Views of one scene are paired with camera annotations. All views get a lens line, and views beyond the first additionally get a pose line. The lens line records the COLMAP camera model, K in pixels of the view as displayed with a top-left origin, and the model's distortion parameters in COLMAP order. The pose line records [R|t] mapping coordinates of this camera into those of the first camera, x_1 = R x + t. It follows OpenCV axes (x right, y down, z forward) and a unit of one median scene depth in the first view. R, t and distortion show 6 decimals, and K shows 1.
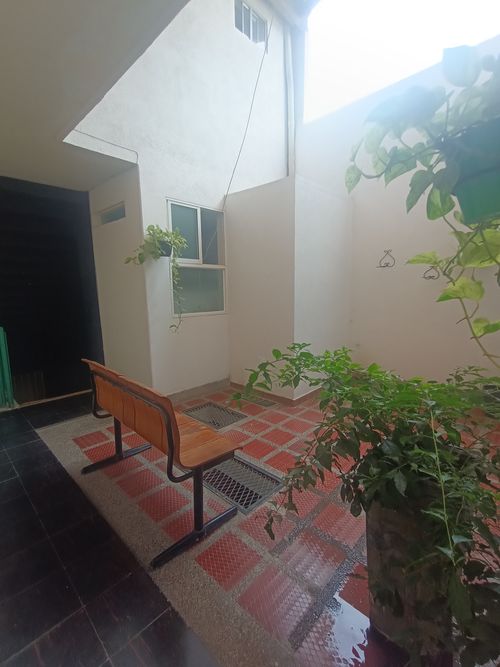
lens RADIAL K [[306.6, 0, 250.4], [0, 306.6, 334.3], [0, 0, 1]] dist [0.001027, 0.000128]
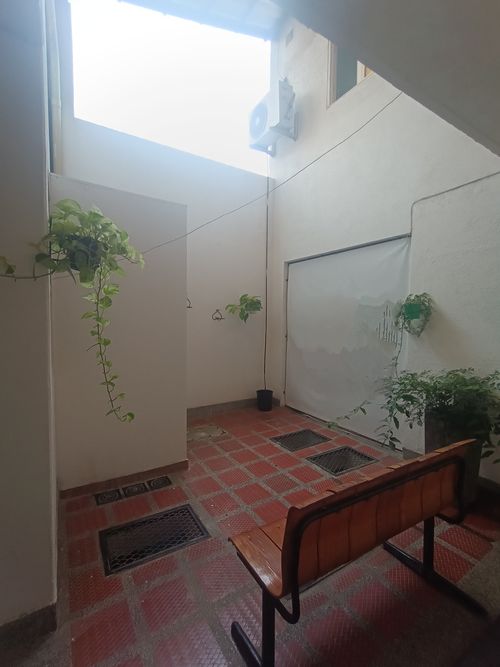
lens RADIAL K [[306.6, 0, 250.1], [0, 306.6, 332.9], [0, 0, 1]] dist [0.001027, 0.000128]
pose [[0.263776, -0.028336, 0.964168, -0.681336], [0.133821, 0.990977, -0.007486, -0.112537], [-0.955256, 0.131001, 0.265188, 0.632858]]
